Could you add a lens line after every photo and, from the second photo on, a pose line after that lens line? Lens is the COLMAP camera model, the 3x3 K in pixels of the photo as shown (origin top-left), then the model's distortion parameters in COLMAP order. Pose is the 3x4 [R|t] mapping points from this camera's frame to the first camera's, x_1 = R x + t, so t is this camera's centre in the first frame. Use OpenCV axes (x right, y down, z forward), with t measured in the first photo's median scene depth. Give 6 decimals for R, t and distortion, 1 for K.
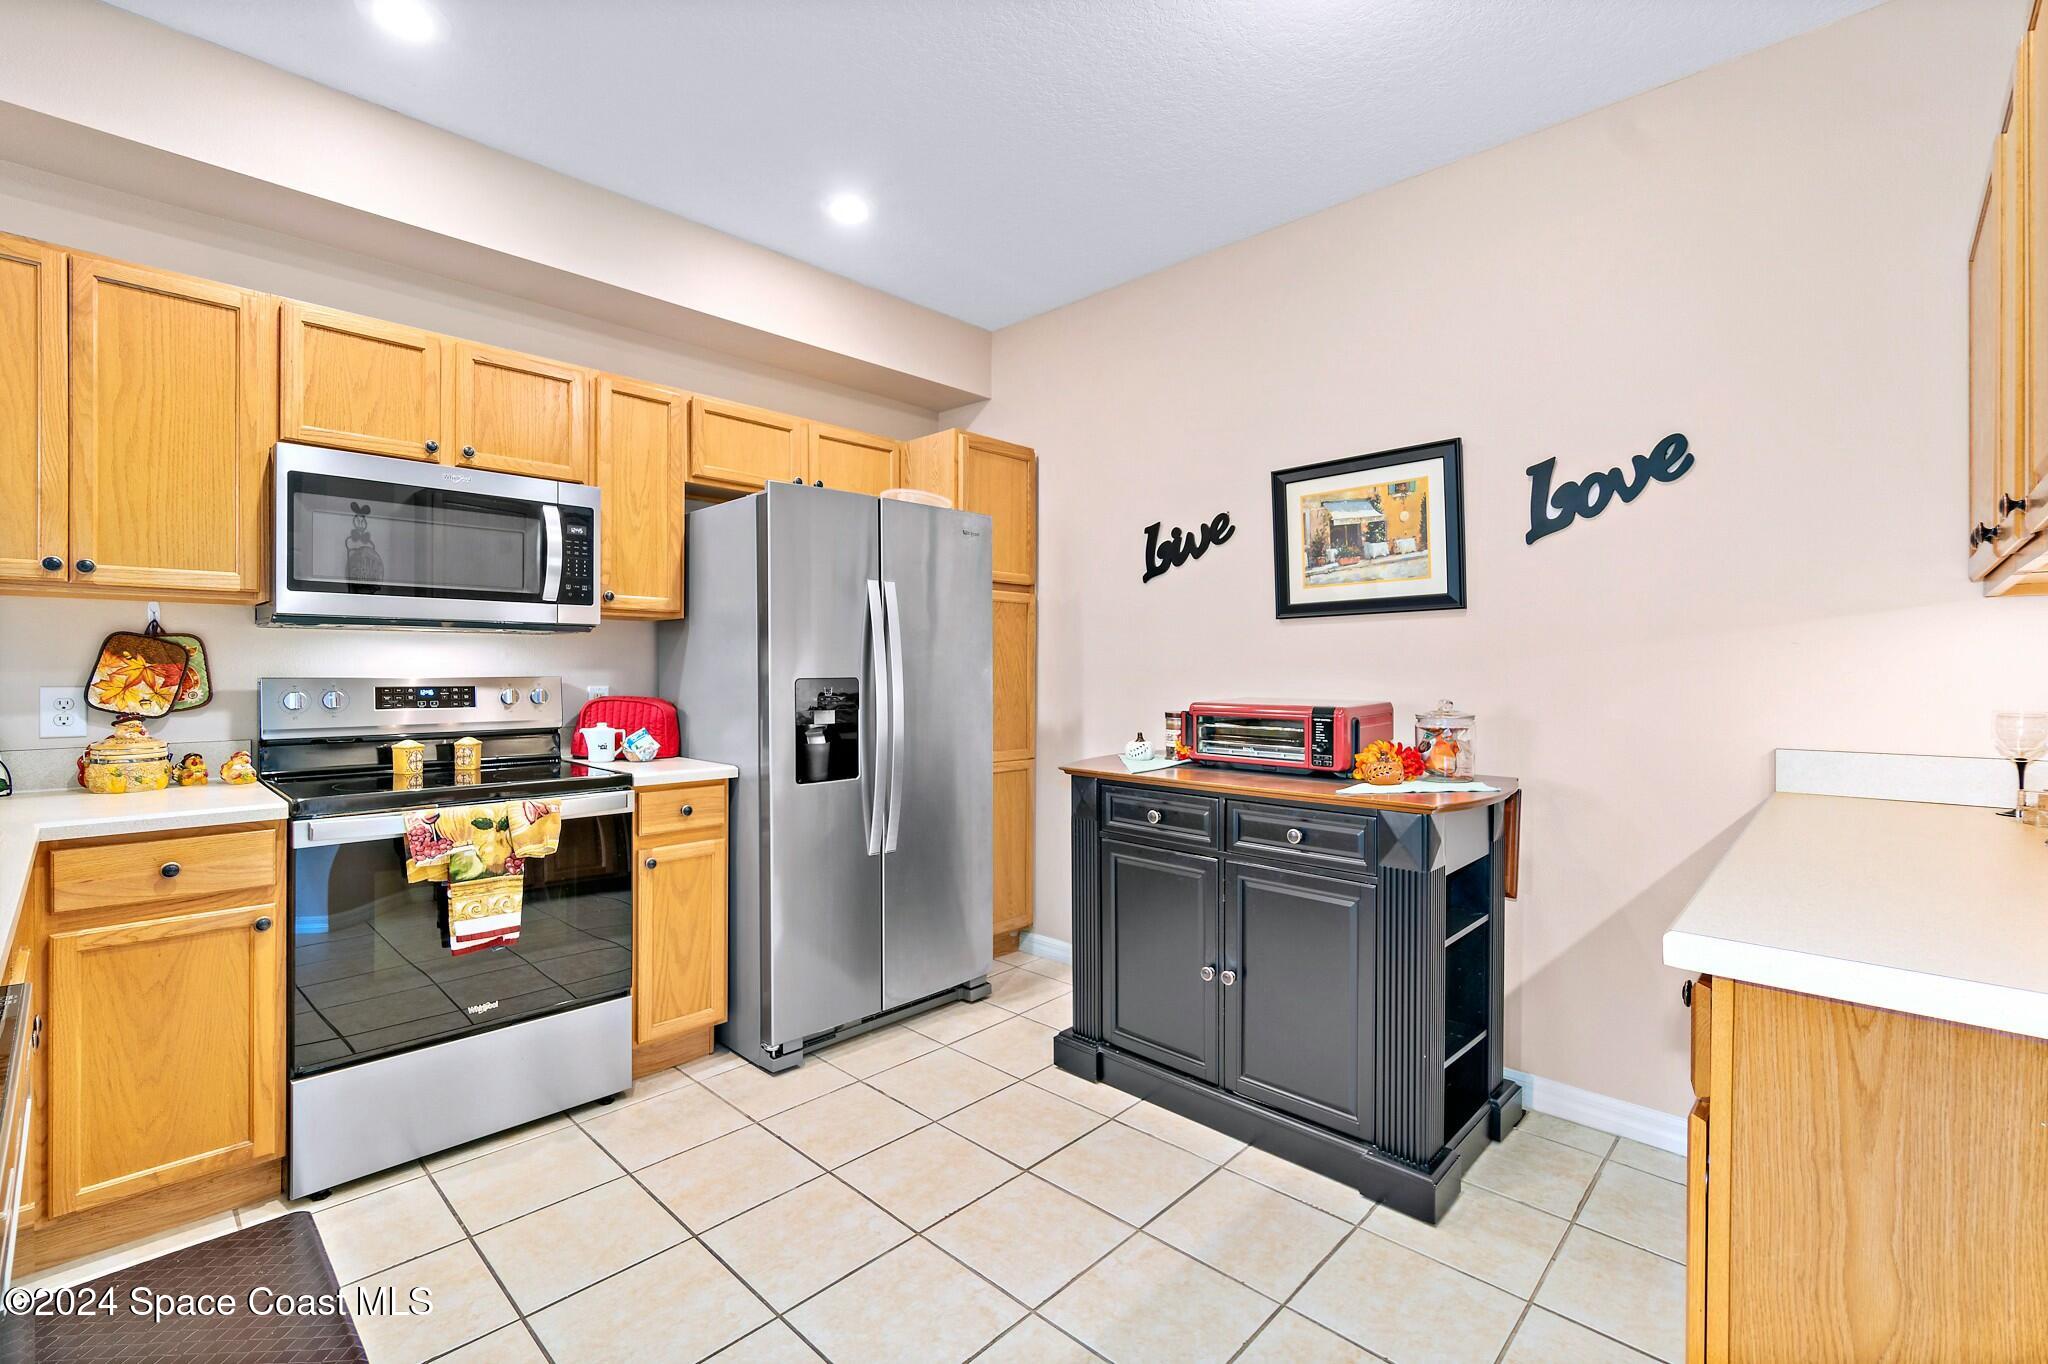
lens RADIAL K [[891.6, 0, 1019.4], [0, 891.6, 671.4], [0, 0, 1]] dist [-0.001020, -0.000169]
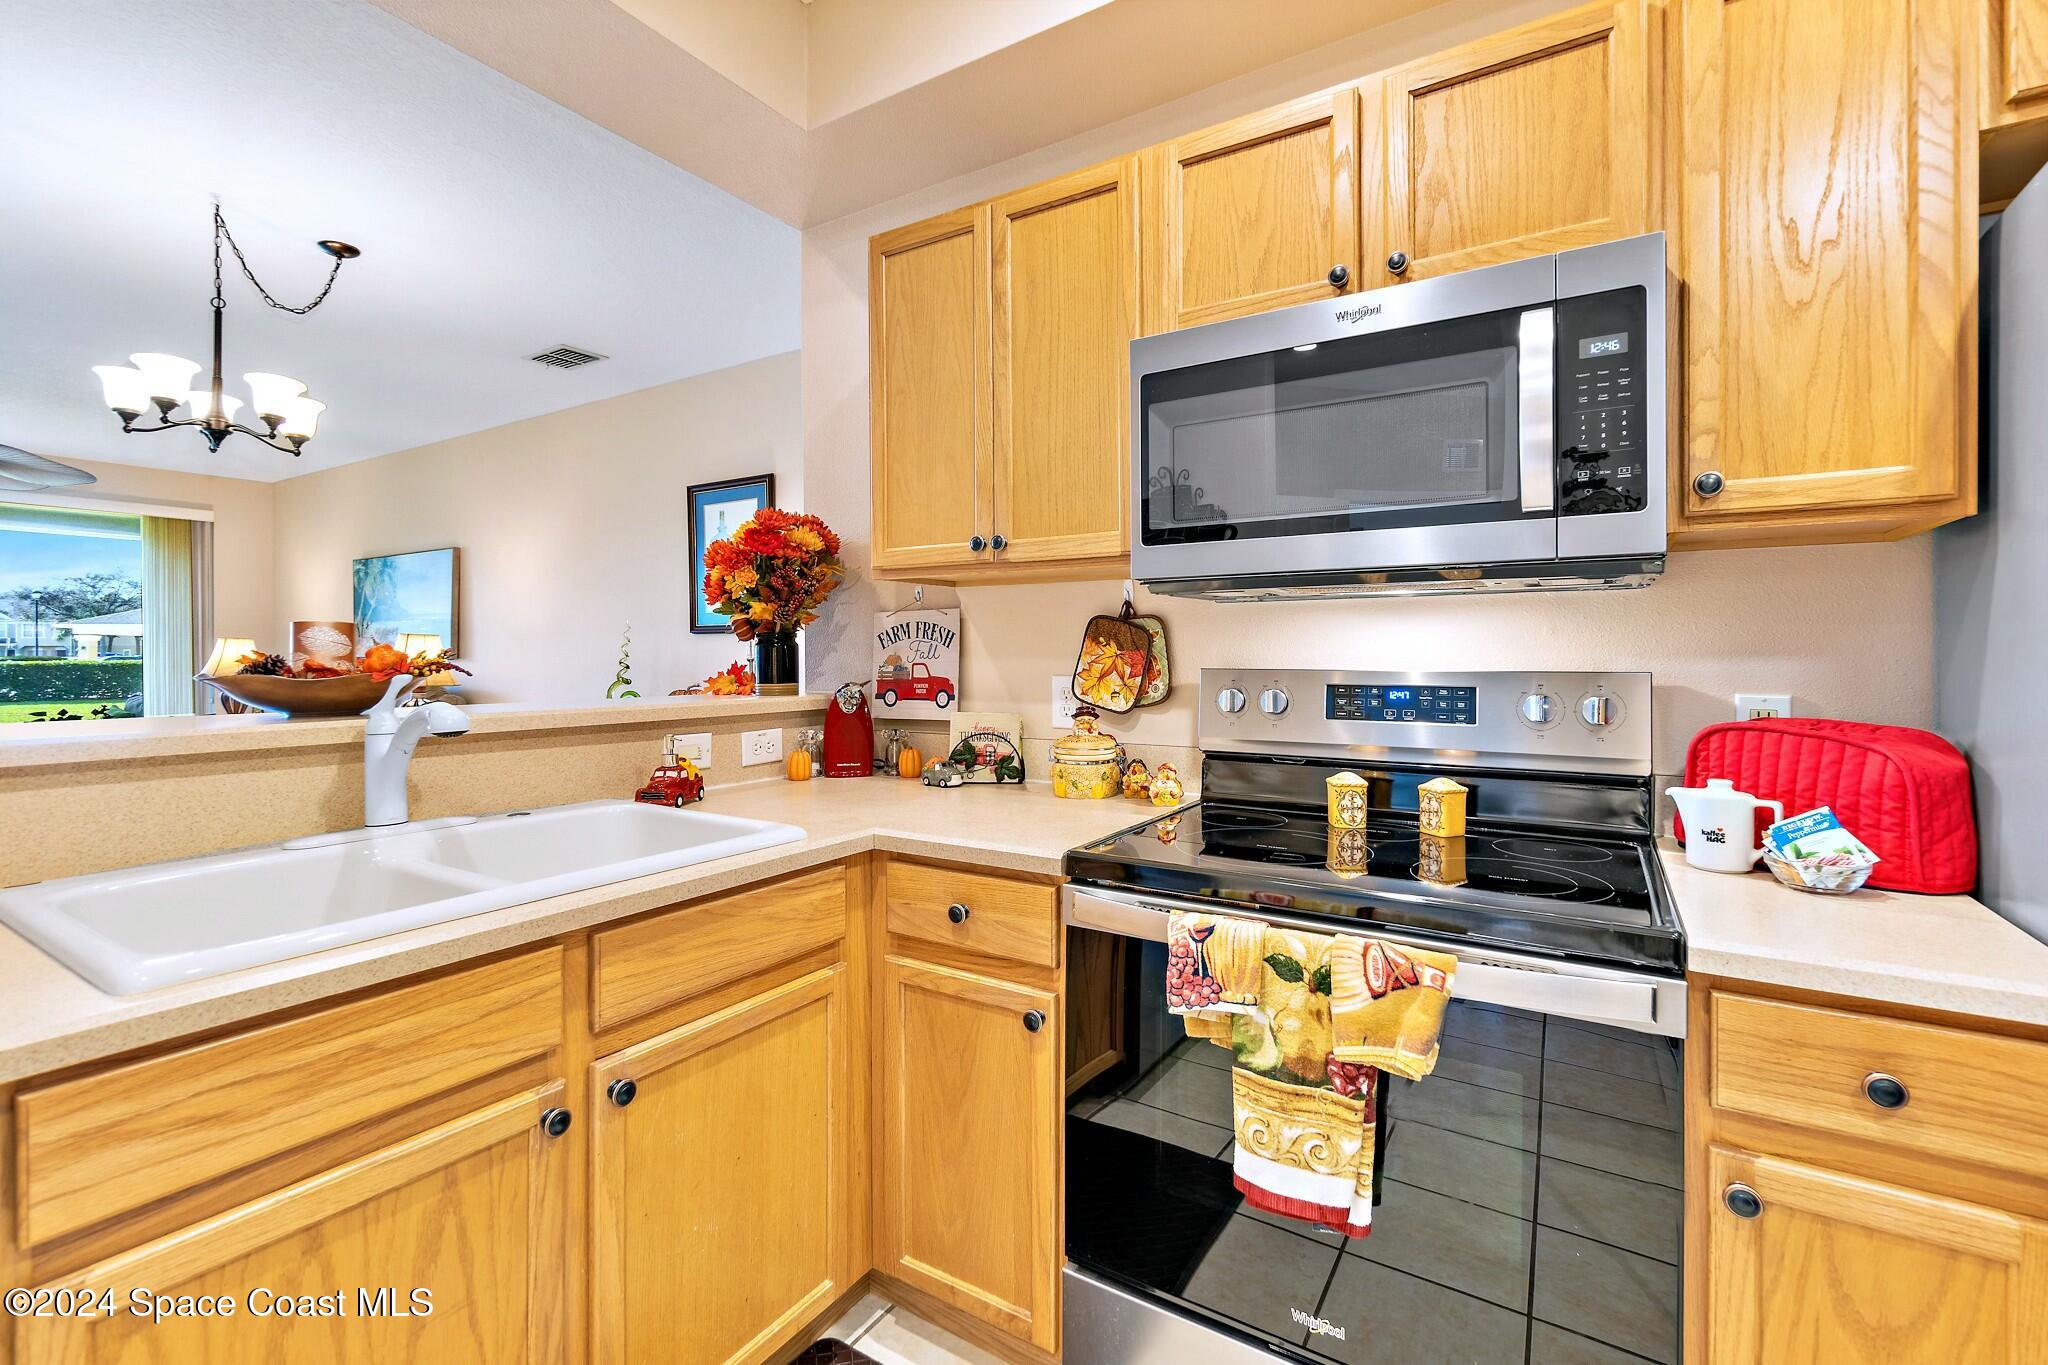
lens RADIAL K [[899.7, 0, 1026.0], [0, 899.7, 655.0], [0, 0, 1]] dist [-0.002430, -0.000046]
pose [[0.204428, -0.002946, -0.978877, -0.119592], [-0.002125, 0.999992, -0.003453, -0.001267], [0.978879, 0.002786, 0.204420, 0.646256]]
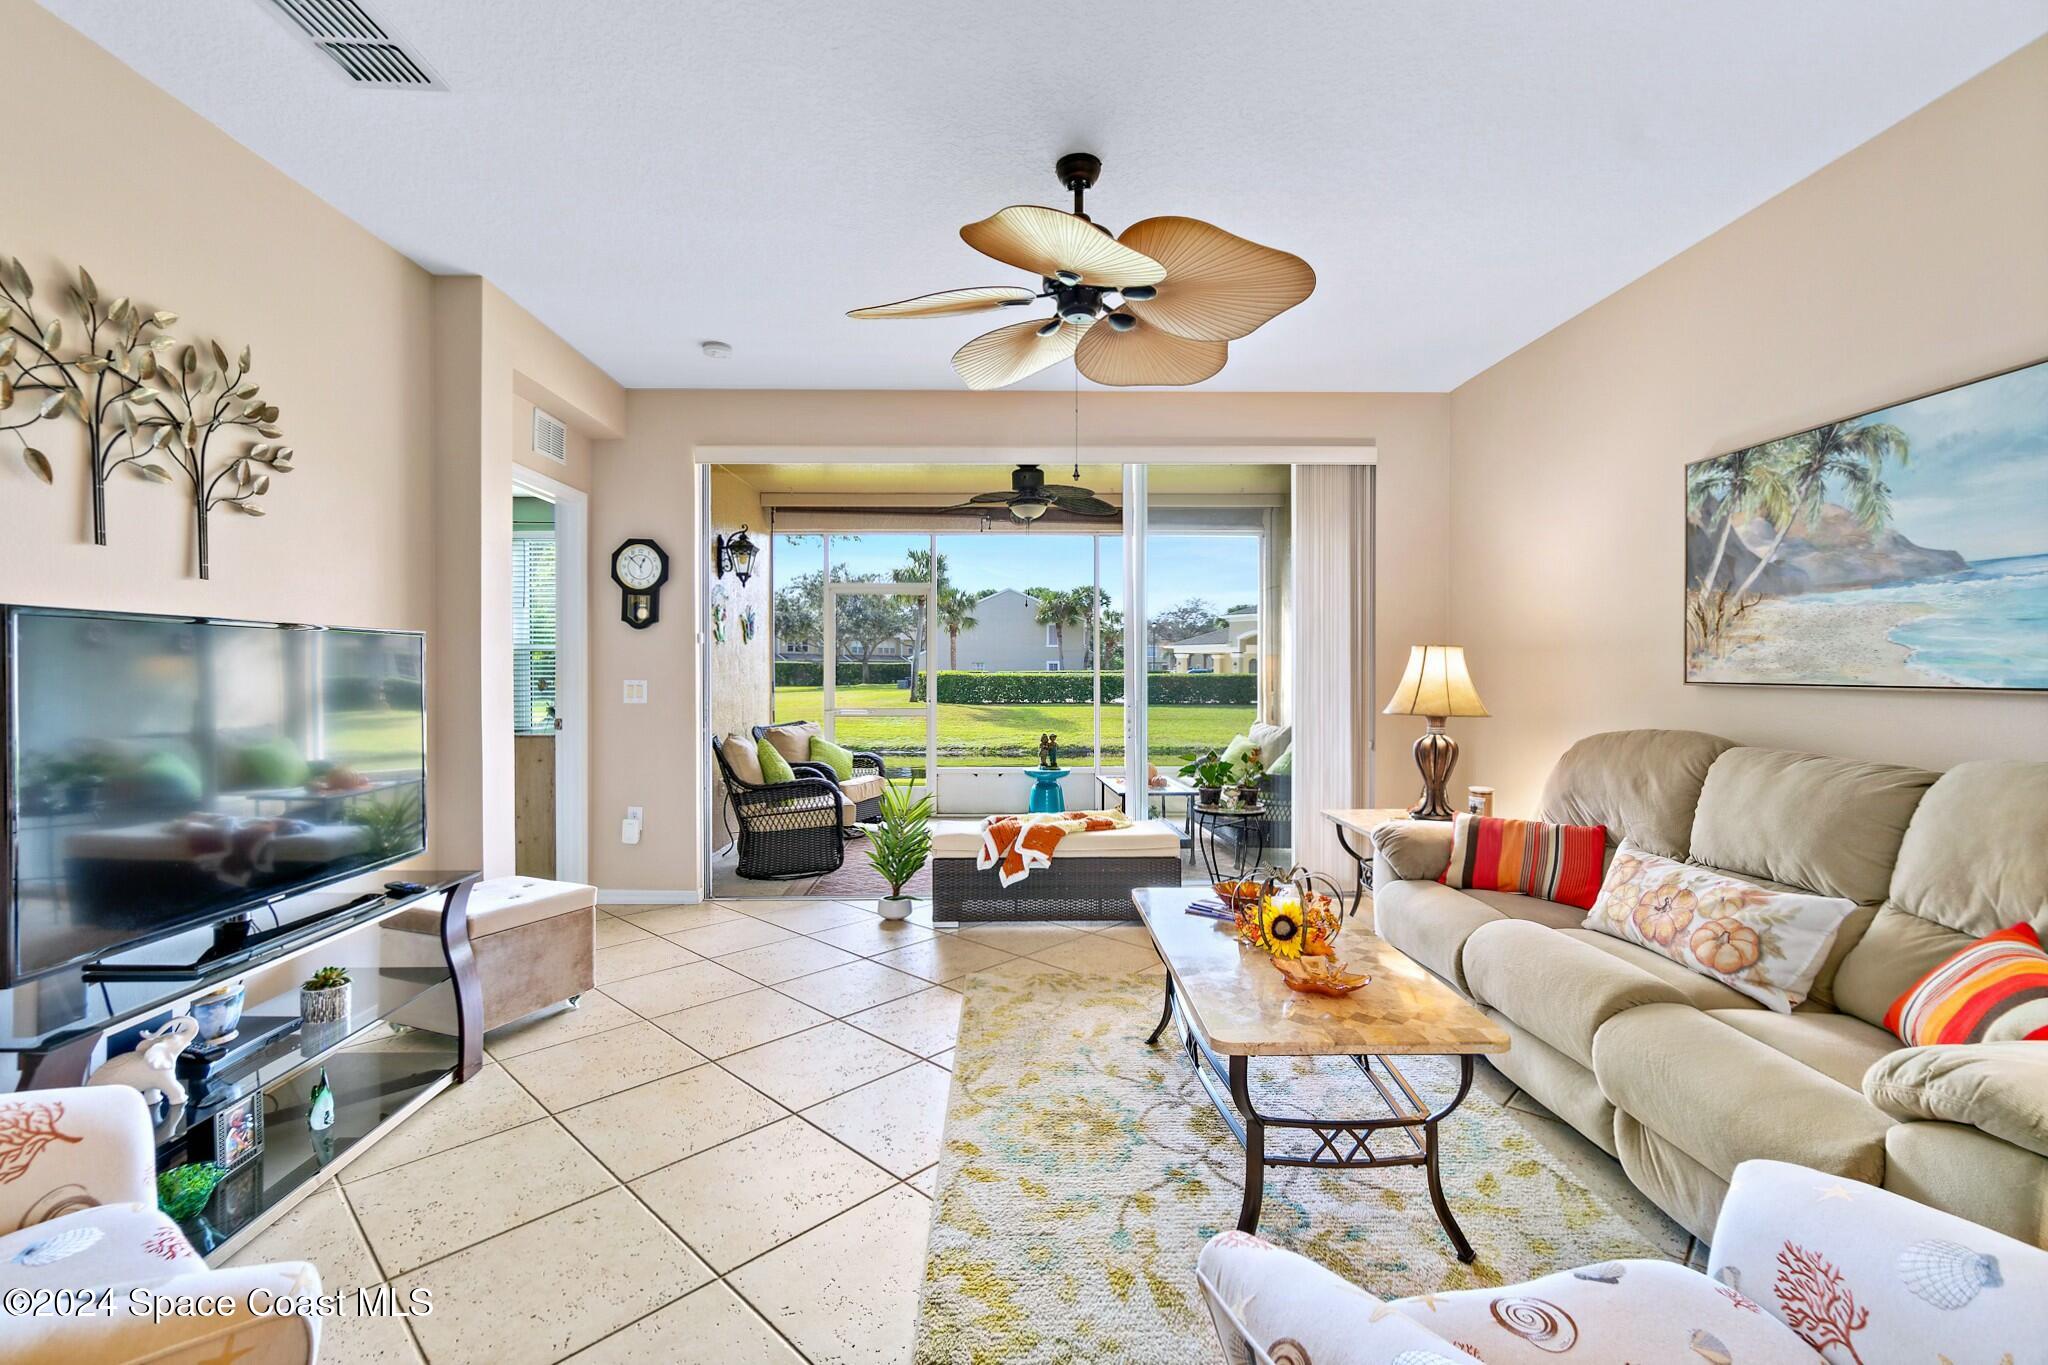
lens RADIAL K [[894.1, 0, 1020.0], [0, 894.1, 676.7], [0, 0, 1]] dist [-0.001551, 0.000400]
pose [[-0.700919, 0.002653, -0.713236, -1.688690], [-0.005653, 0.999941, 0.009275, -0.013326], [0.713218, 0.010533, -0.700863, -0.577568]]
